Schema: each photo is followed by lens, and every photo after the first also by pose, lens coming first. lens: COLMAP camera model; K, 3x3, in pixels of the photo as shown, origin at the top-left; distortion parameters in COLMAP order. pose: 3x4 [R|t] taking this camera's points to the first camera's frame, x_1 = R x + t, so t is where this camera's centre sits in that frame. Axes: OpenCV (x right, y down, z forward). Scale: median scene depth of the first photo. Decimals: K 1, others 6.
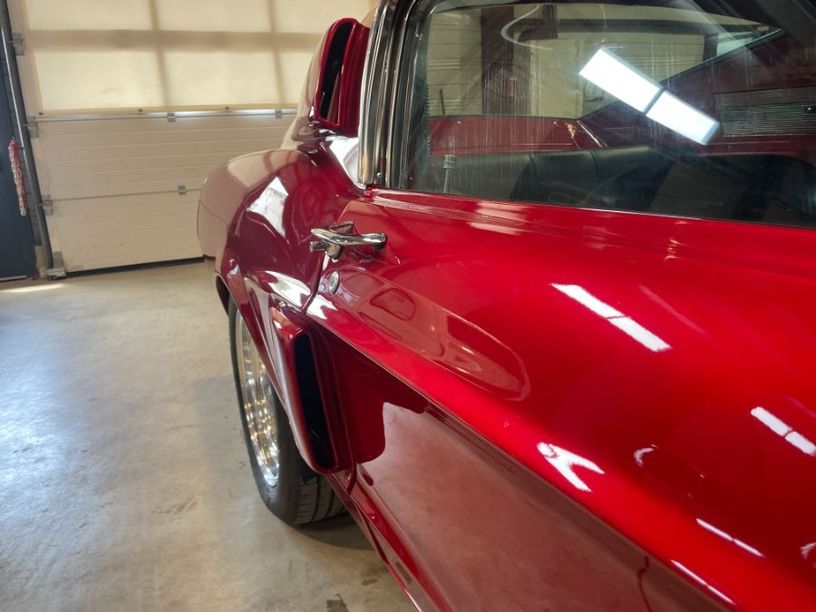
lens RADIAL K [[617.6, 0, 405.8], [0, 617.6, 302.9], [0, 0, 1]] dist [0.098816, -0.134780]
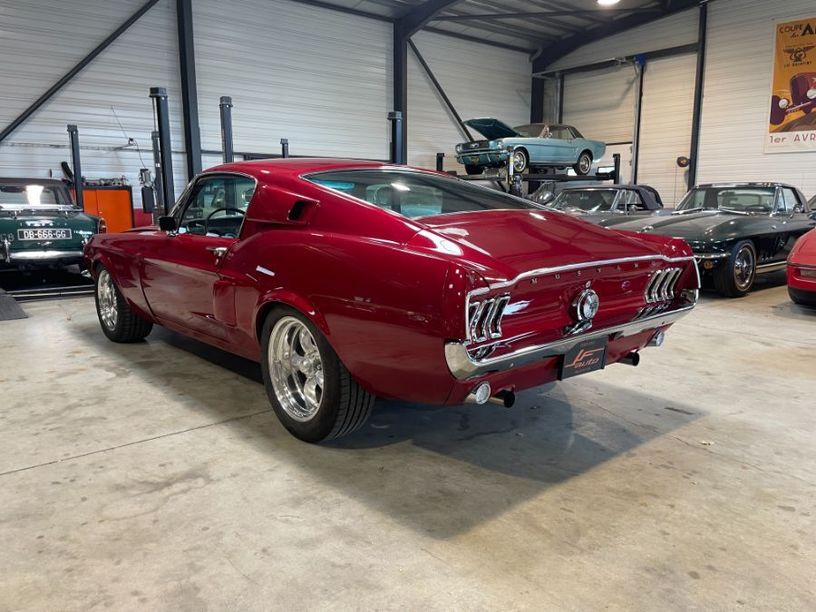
lens RADIAL K [[617.6, 0, 405.8], [0, 617.6, 302.9], [0, 0, 1]] dist [0.098816, -0.134780]
pose [[-0.963130, 0.102823, -0.248614, 0.677087], [-0.007366, 0.913661, 0.406411, -0.588443], [0.268937, 0.393257, -0.879216, 1.910034]]
